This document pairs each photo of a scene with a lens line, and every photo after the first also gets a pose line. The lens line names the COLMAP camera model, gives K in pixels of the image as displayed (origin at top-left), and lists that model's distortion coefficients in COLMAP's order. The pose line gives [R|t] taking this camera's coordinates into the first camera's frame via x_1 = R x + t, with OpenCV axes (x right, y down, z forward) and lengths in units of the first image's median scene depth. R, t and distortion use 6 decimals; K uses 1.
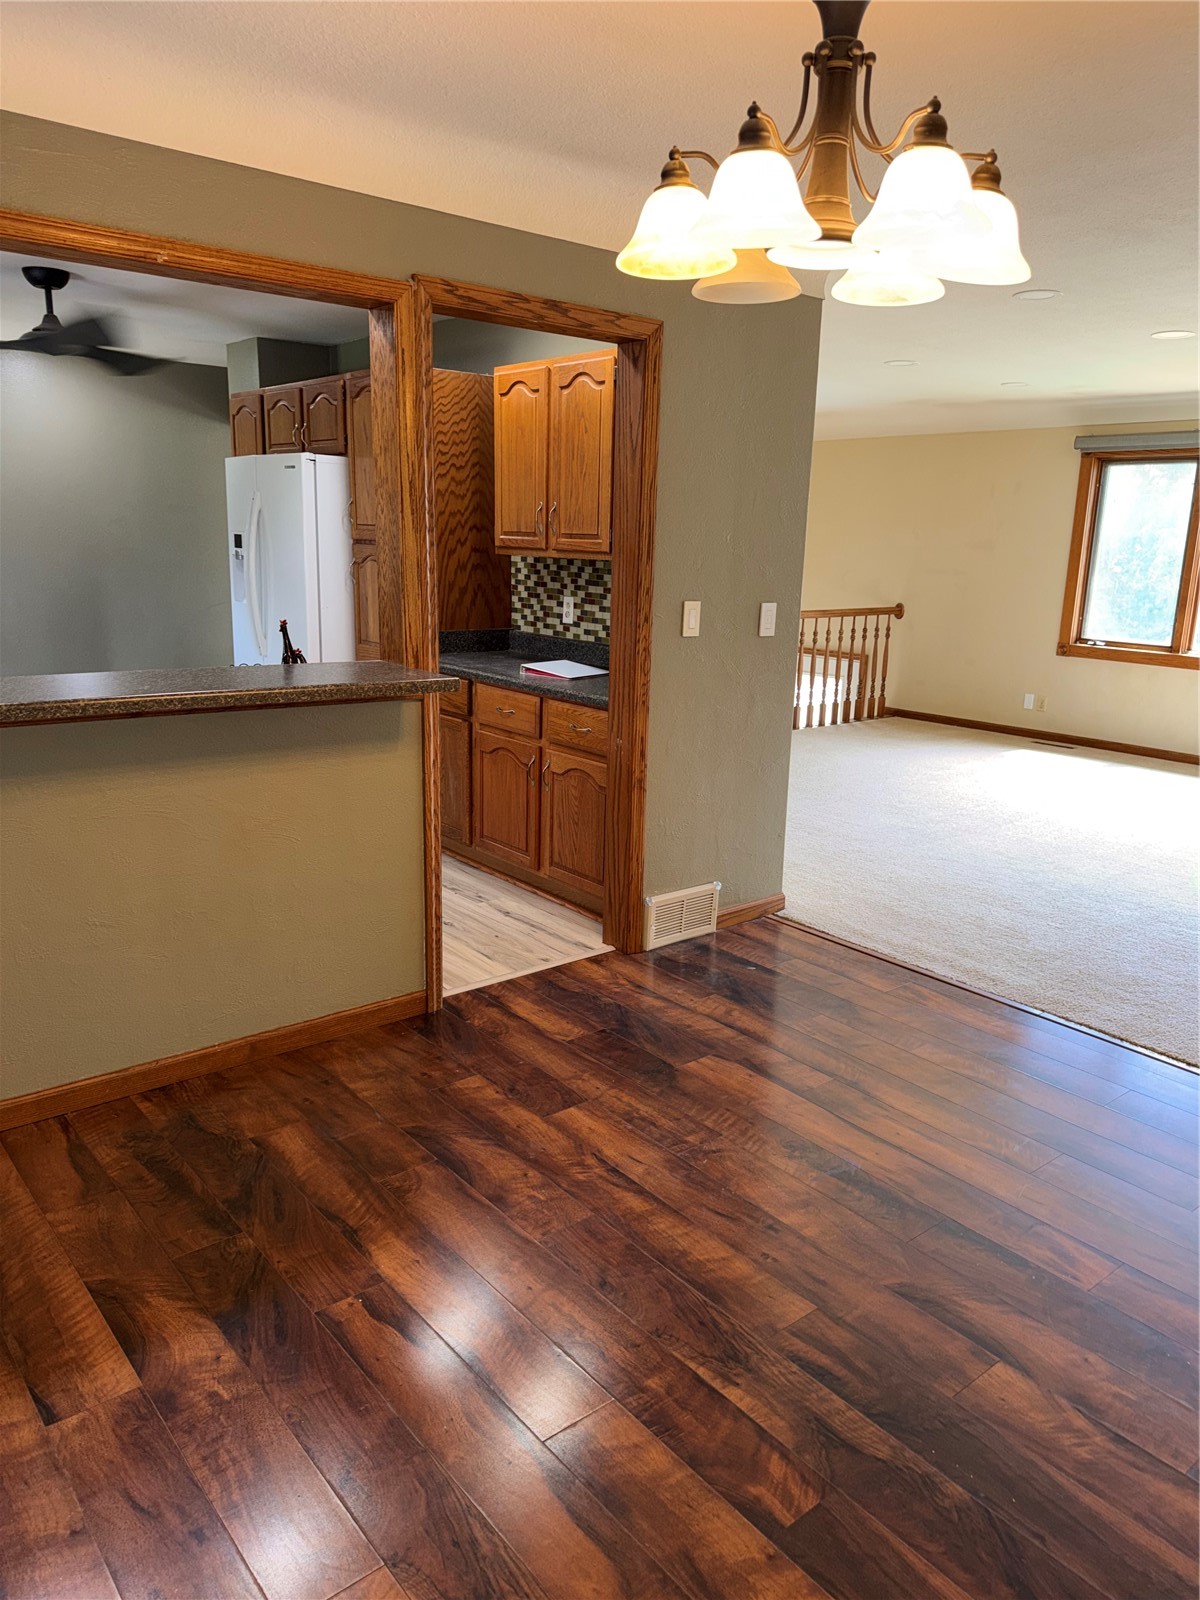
lens RADIAL K [[1142.5, 0, 634.2], [0, 1142.5, 785.4], [0, 0, 1]] dist [0.187081, -0.375562]
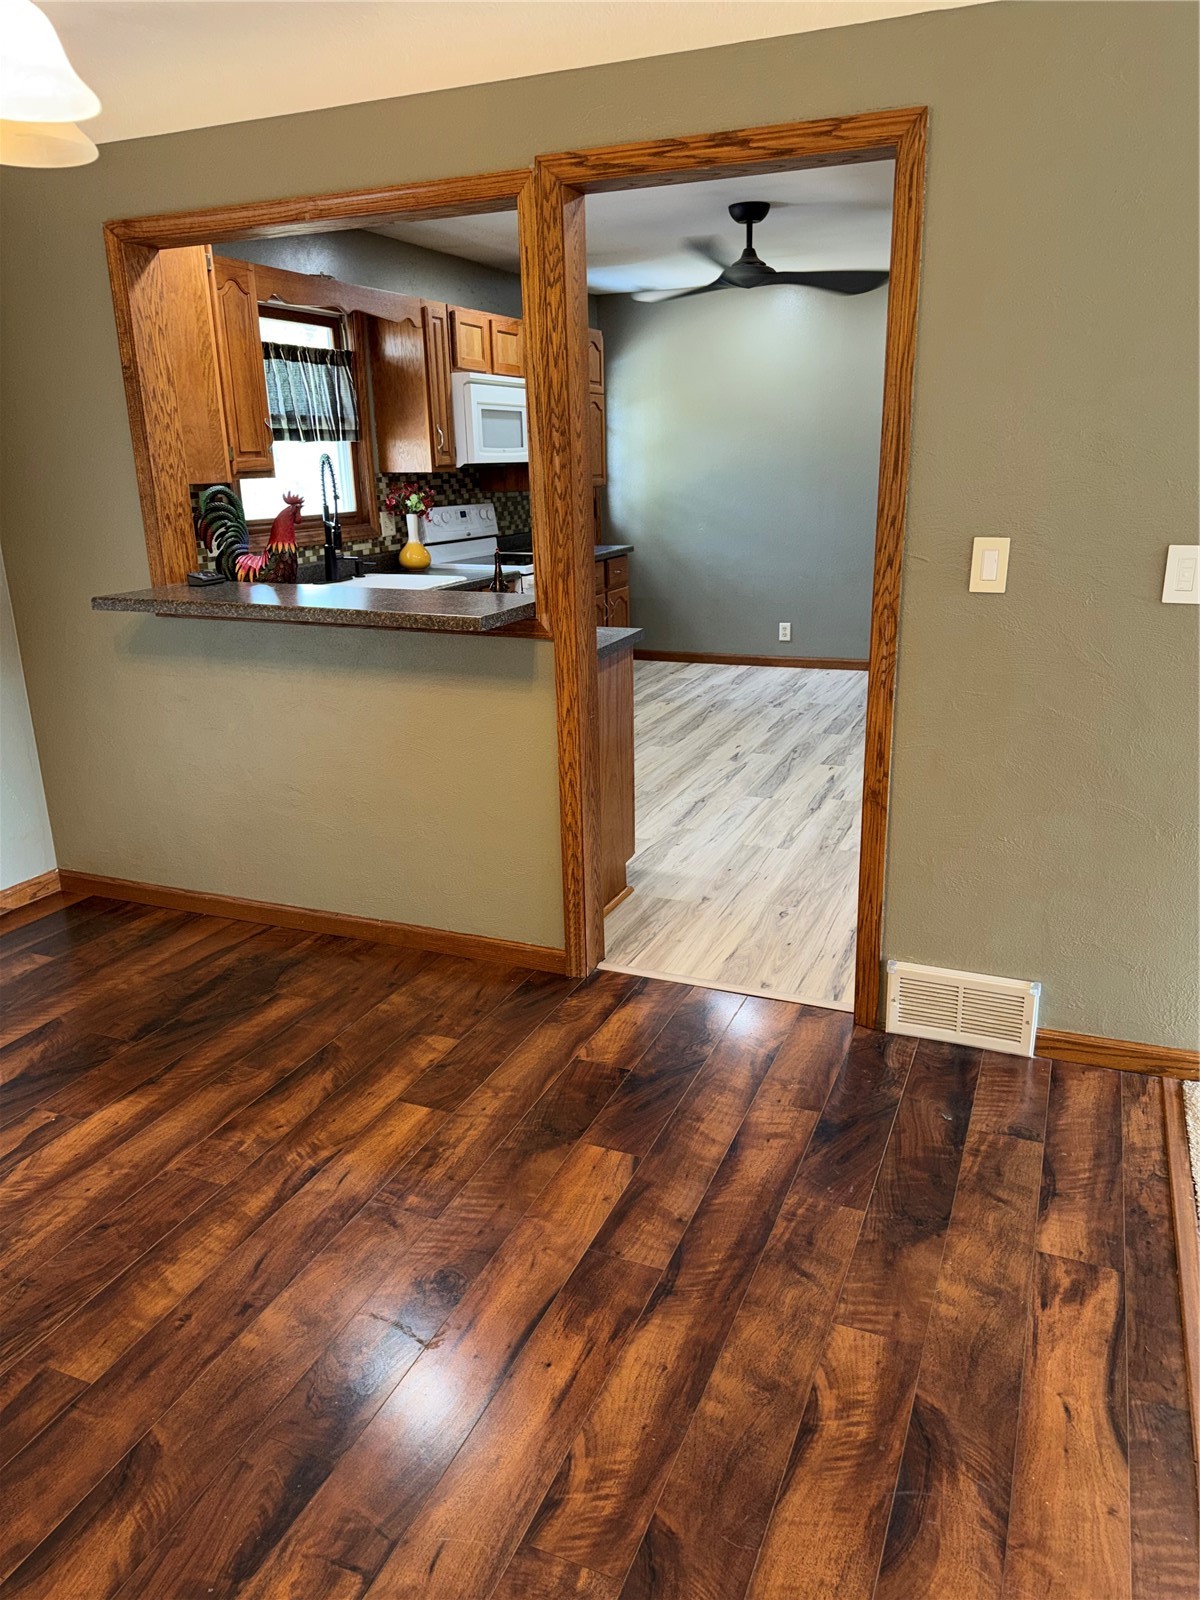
lens RADIAL K [[1128.3, 0, 601.7], [0, 1128.3, 792.1], [0, 0, 1]] dist [0.098051, -0.154568]
pose [[0.448110, 0.216830, -0.867284, 0.628303], [-0.160852, 0.973863, 0.160367, -0.105822], [0.879389, 0.067642, 0.471275, 0.607913]]
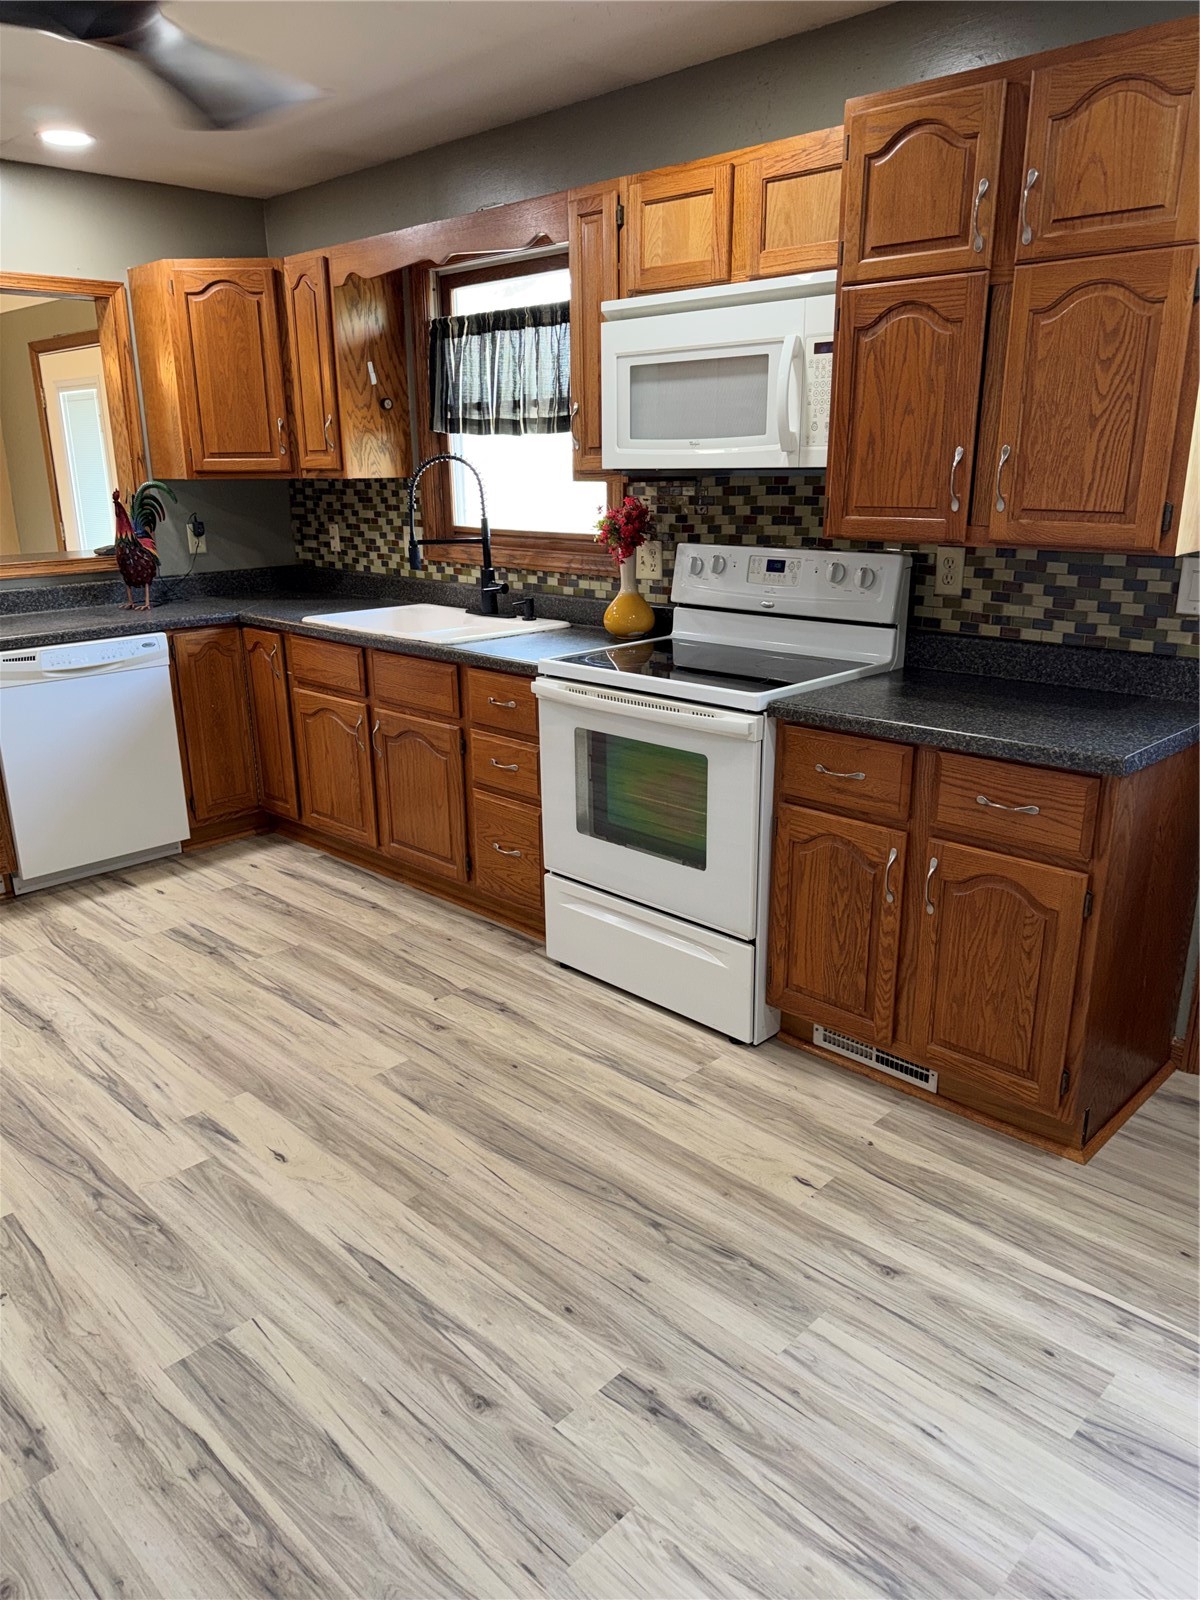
lens RADIAL K [[1134.2, 0, 600.0], [0, 1134.2, 800.0], [0, 0, 1]] dist [0.102104, -0.107282]
pose [[-0.996571, 0.005347, -0.082568, -0.913754], [-0.035238, 0.875461, 0.482002, -0.486621], [0.074863, 0.483259, -0.872271, 2.126357]]
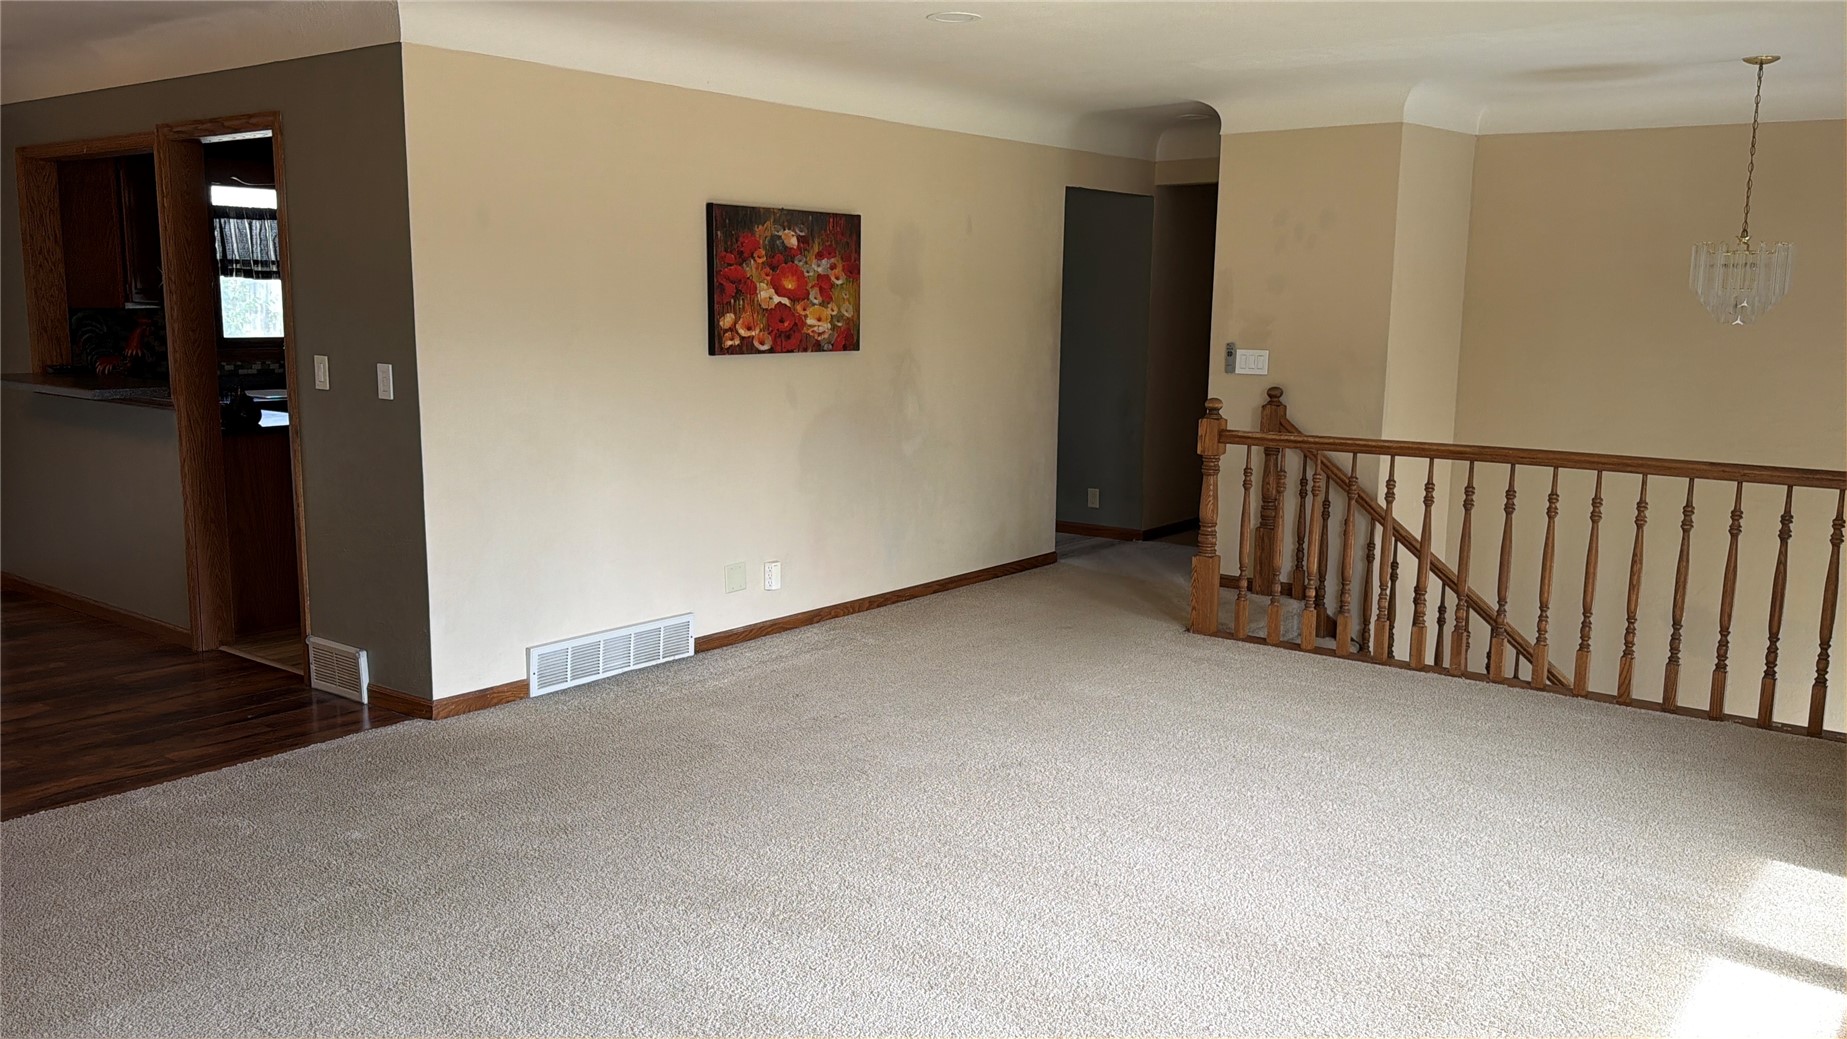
lens RADIAL K [[1460.6, 0, 918.3], [0, 1460.6, 520.9], [0, 0, 1]] dist [0.184838, -0.378417]
pose [[0.197107, 0.123942, -0.972516, 1.725698], [-0.215836, 0.973124, 0.080274, -0.279625], [0.956328, 0.194082, 0.218560, 1.462532]]
